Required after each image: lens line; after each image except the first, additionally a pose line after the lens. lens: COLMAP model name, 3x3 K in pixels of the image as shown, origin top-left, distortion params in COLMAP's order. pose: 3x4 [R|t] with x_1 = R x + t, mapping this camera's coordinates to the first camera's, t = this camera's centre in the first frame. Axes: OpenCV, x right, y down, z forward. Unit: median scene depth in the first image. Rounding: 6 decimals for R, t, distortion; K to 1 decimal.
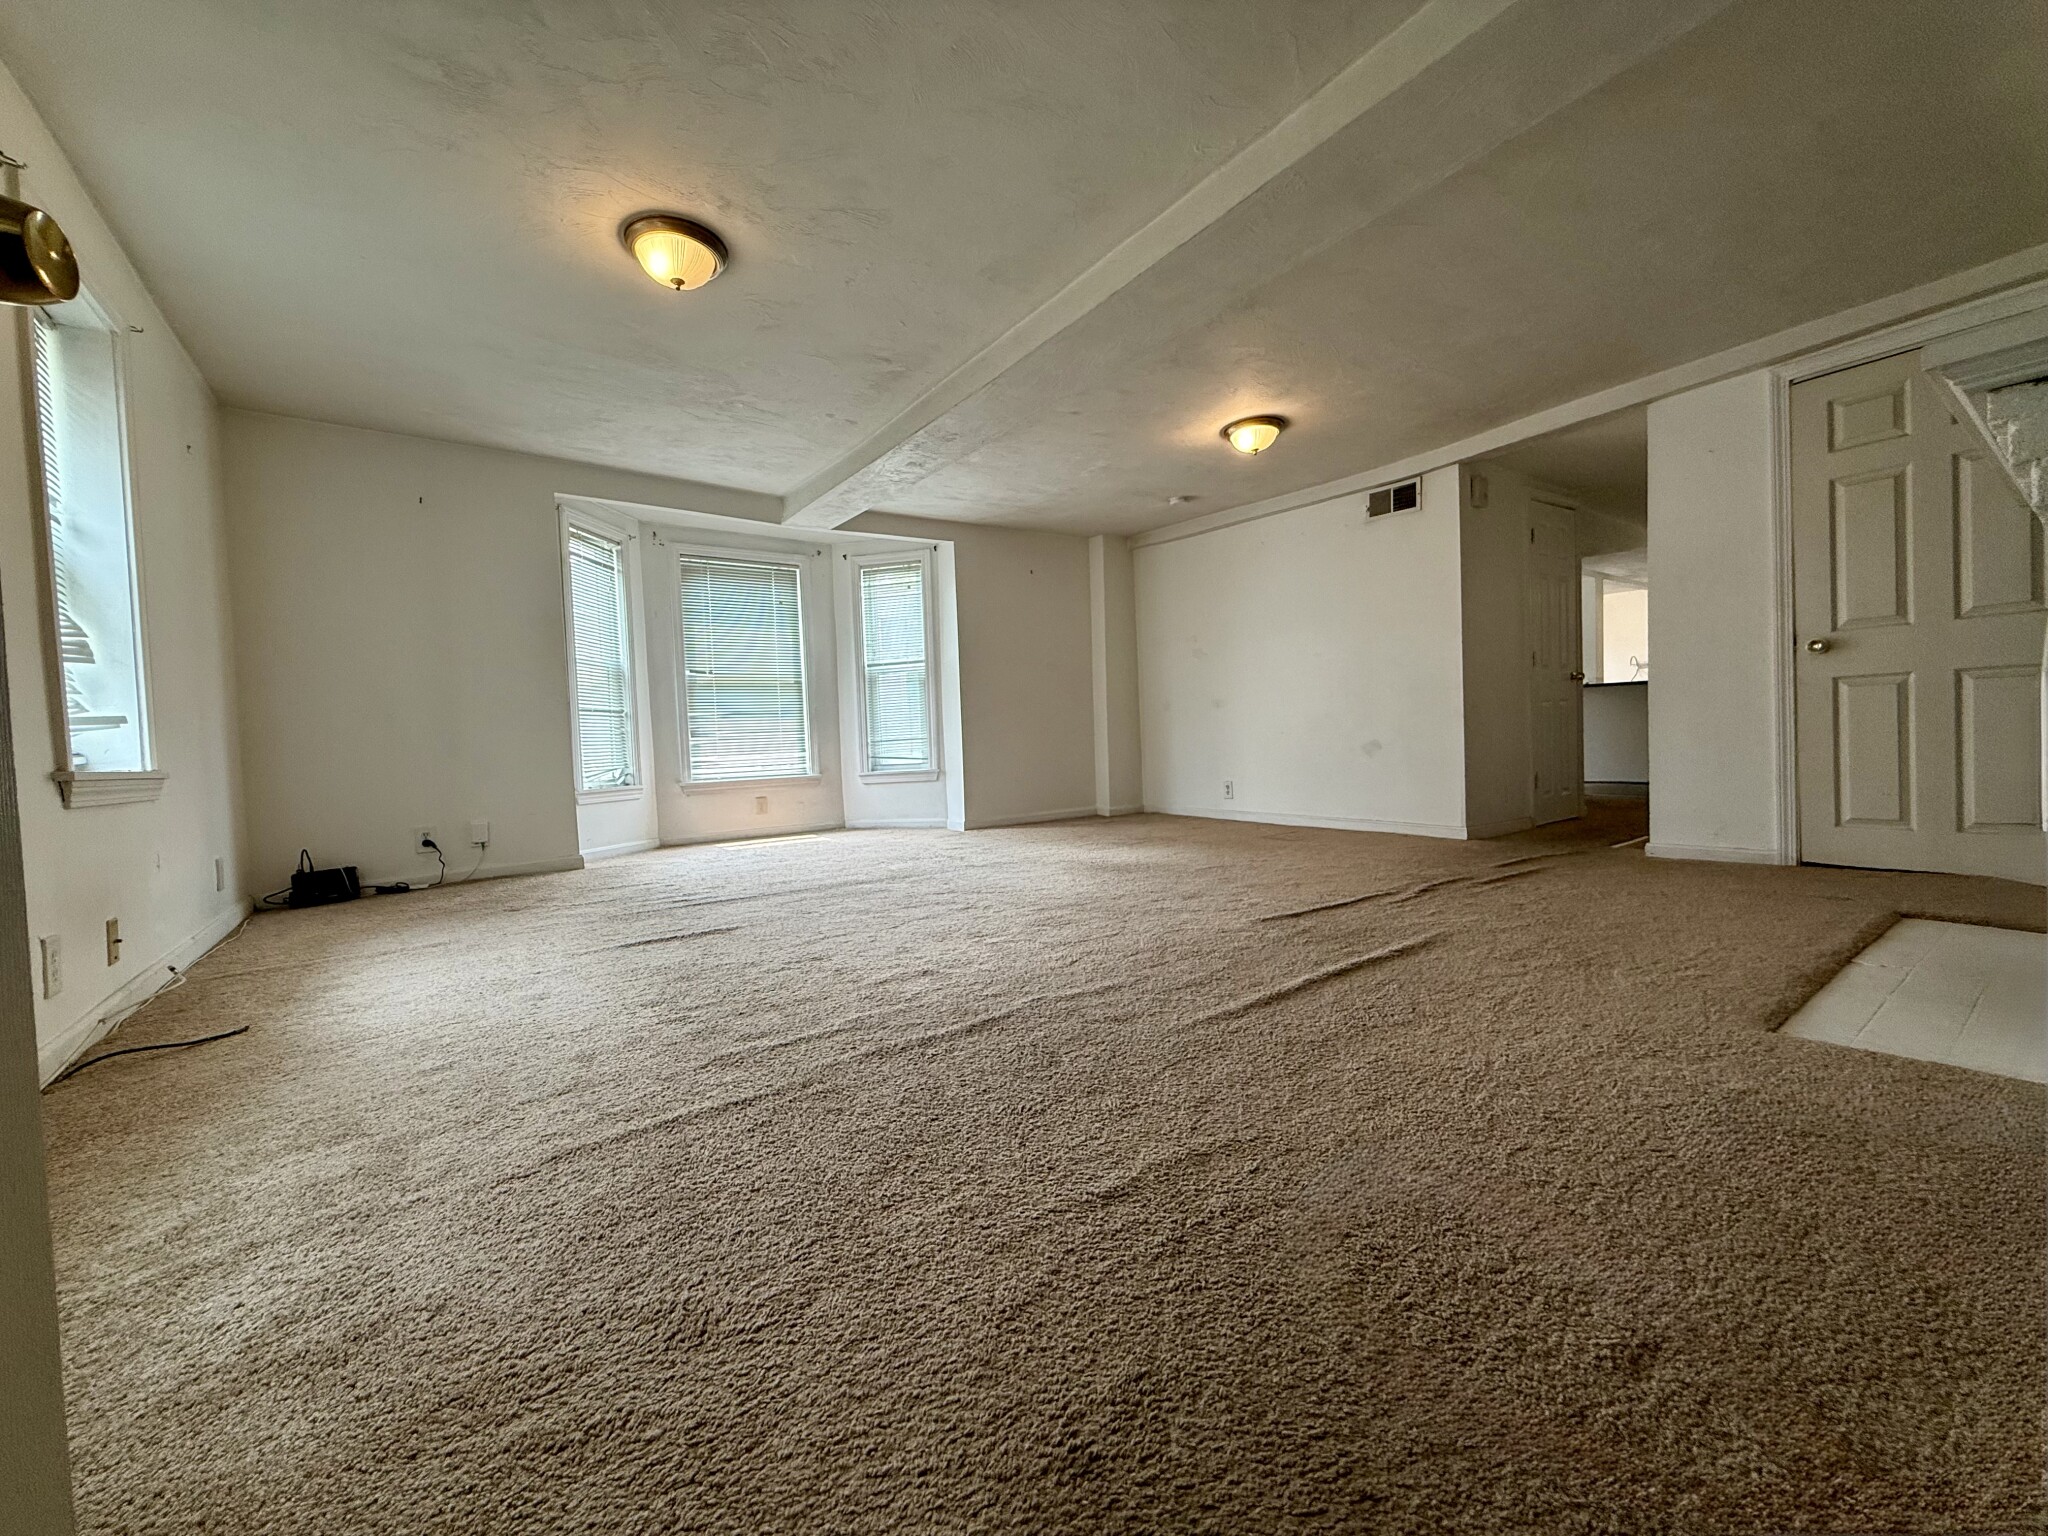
lens RADIAL K [[819.5, 0, 1010.4], [0, 819.5, 769.6], [0, 0, 1]] dist [-0.000442, -0.000198]
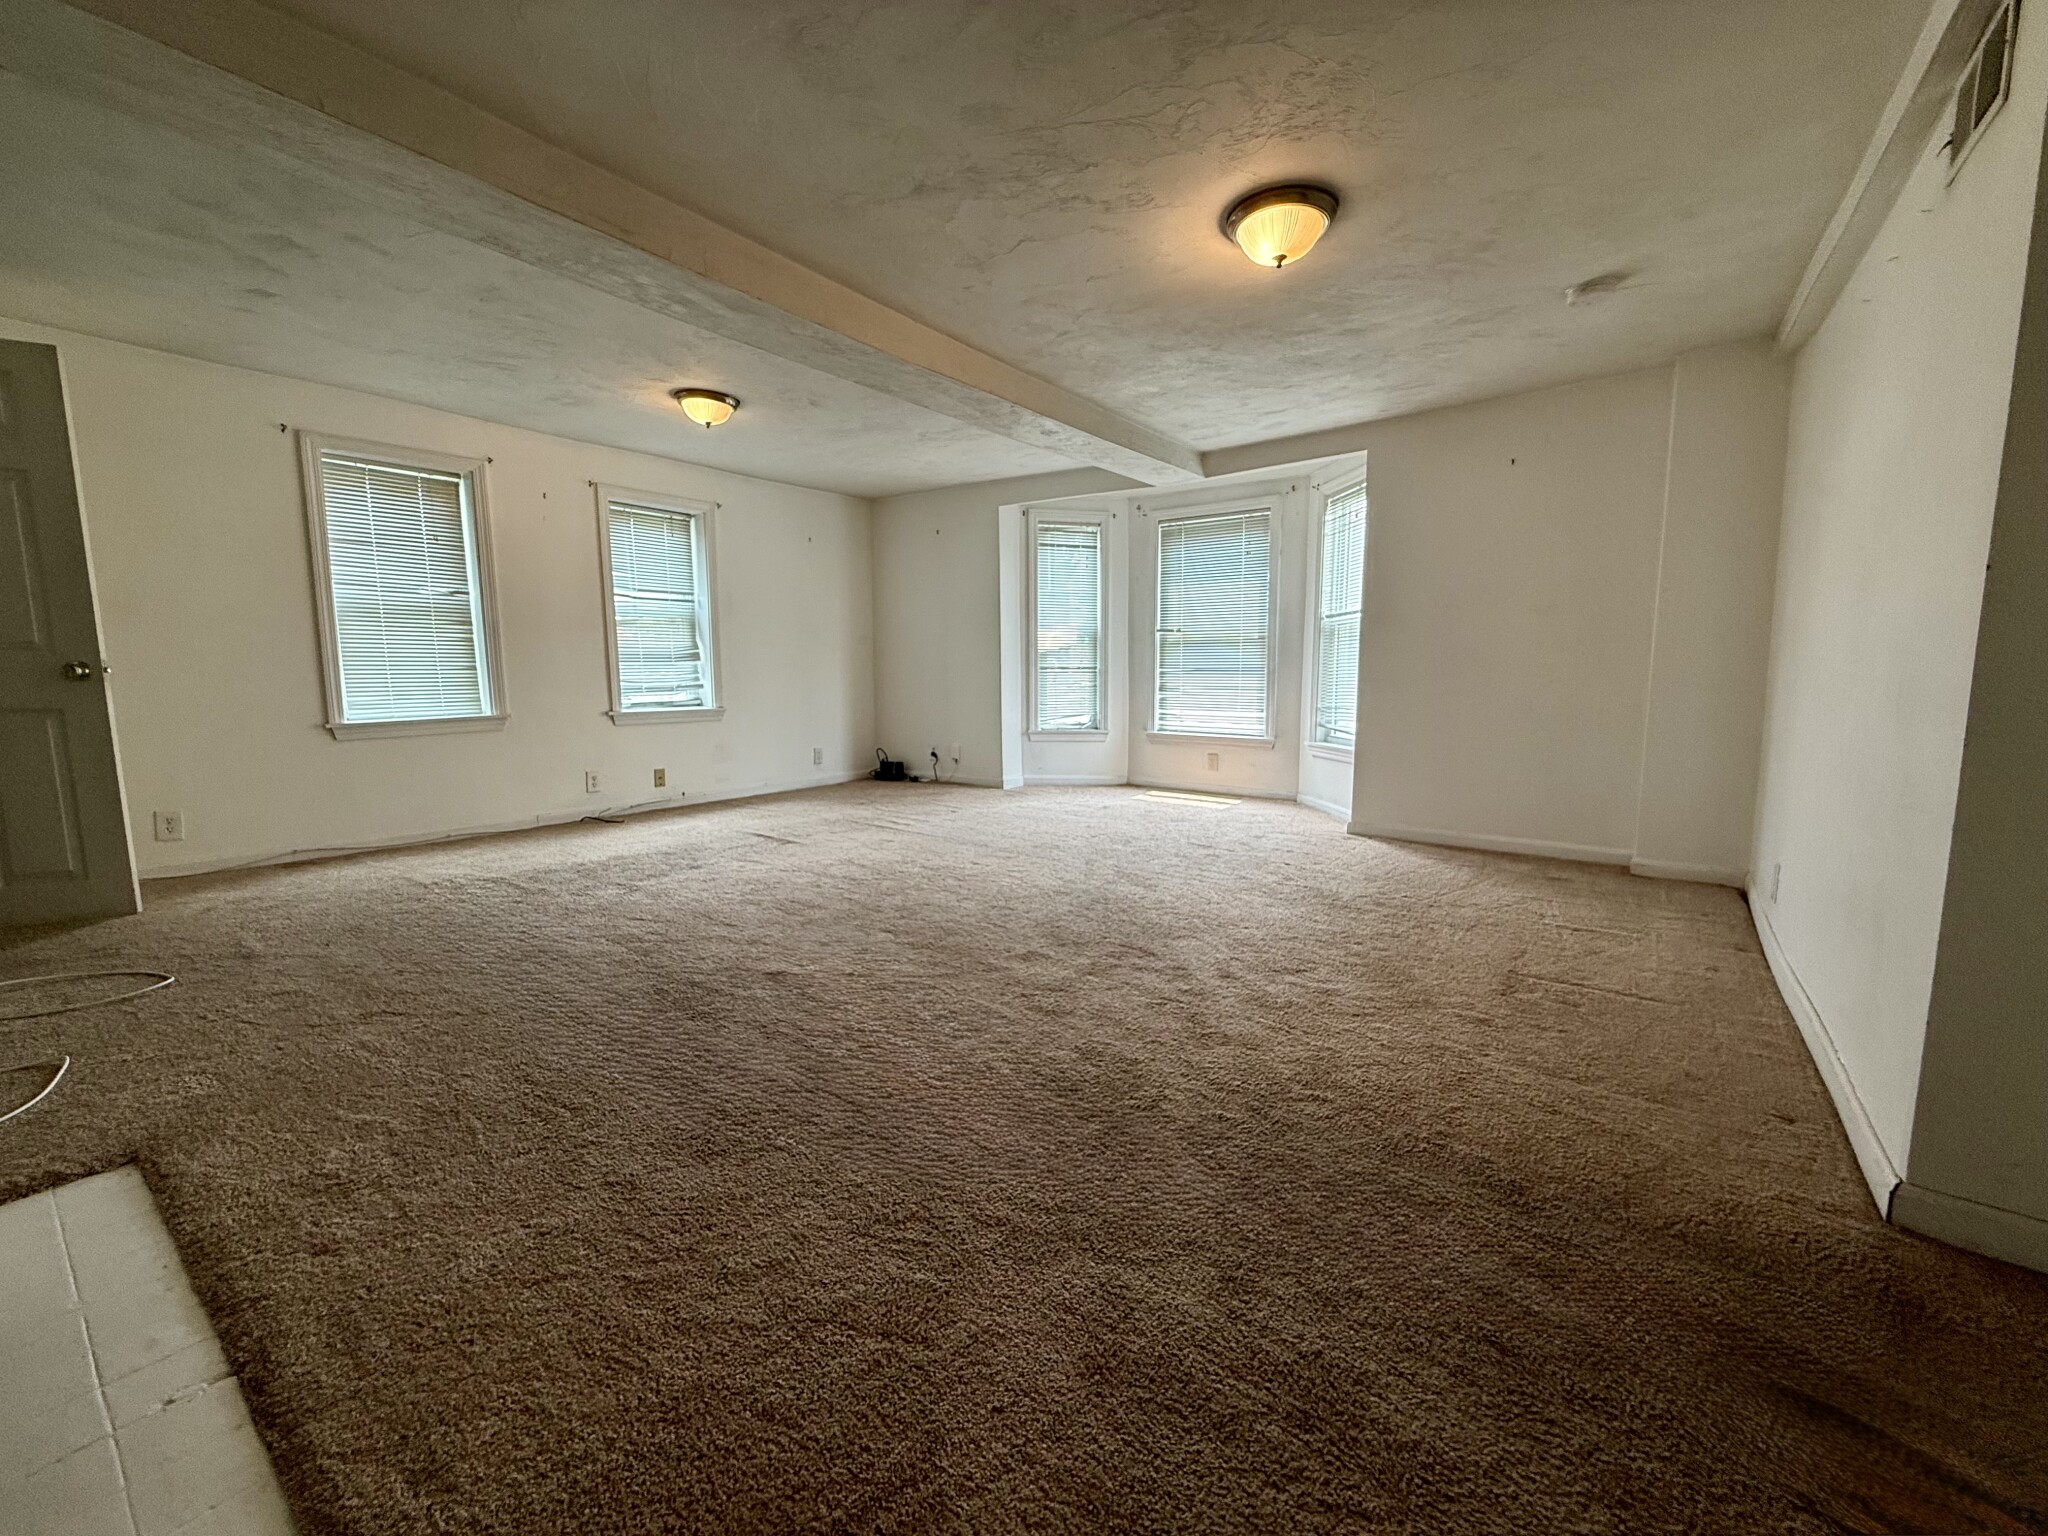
lens RADIAL K [[819.5, 0, 1011.4], [0, 819.5, 761.3], [0, 0, 1]] dist [-0.000442, -0.000198]
pose [[0.303281, 0.146772, -0.941530, 0.608304], [-0.048289, 0.989164, 0.138643, -0.091219], [0.951677, 0.003418, 0.307083, 0.491766]]
